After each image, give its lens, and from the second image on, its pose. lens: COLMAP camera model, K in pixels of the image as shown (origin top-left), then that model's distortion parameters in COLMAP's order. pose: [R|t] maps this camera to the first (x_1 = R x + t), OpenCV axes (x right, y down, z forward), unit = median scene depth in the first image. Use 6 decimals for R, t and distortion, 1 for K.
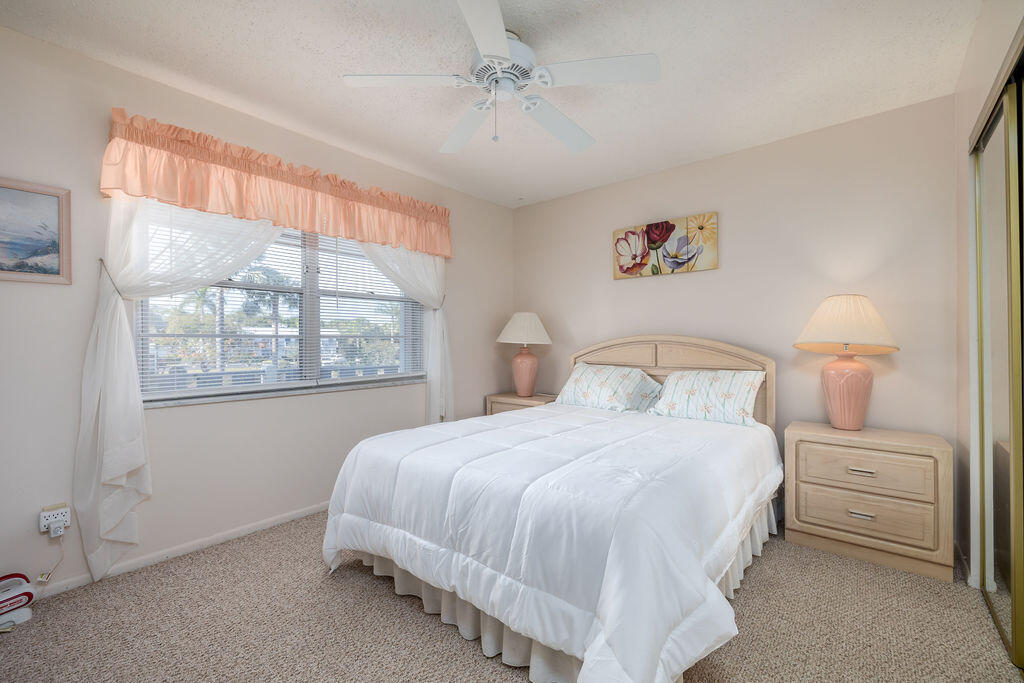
lens RADIAL K [[431.0, 0, 509.2], [0, 431.0, 338.3], [0, 0, 1]] dist [0.002893, 0.000791]
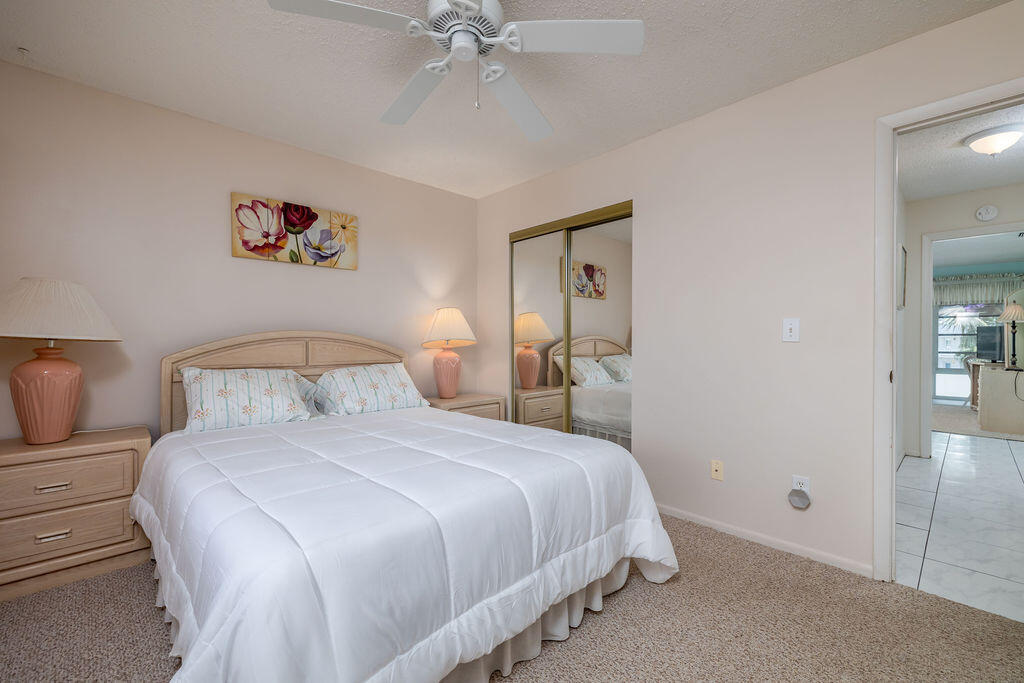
lens RADIAL K [[431.0, 0, 515.0], [0, 431.0, 337.7], [0, 0, 1]] dist [0.002893, 0.000791]
pose [[0.098815, 0.005822, 0.995089, -0.511976], [-0.011732, 0.999920, -0.004685, 0.005878], [-0.995037, -0.011211, 0.098876, 0.473701]]
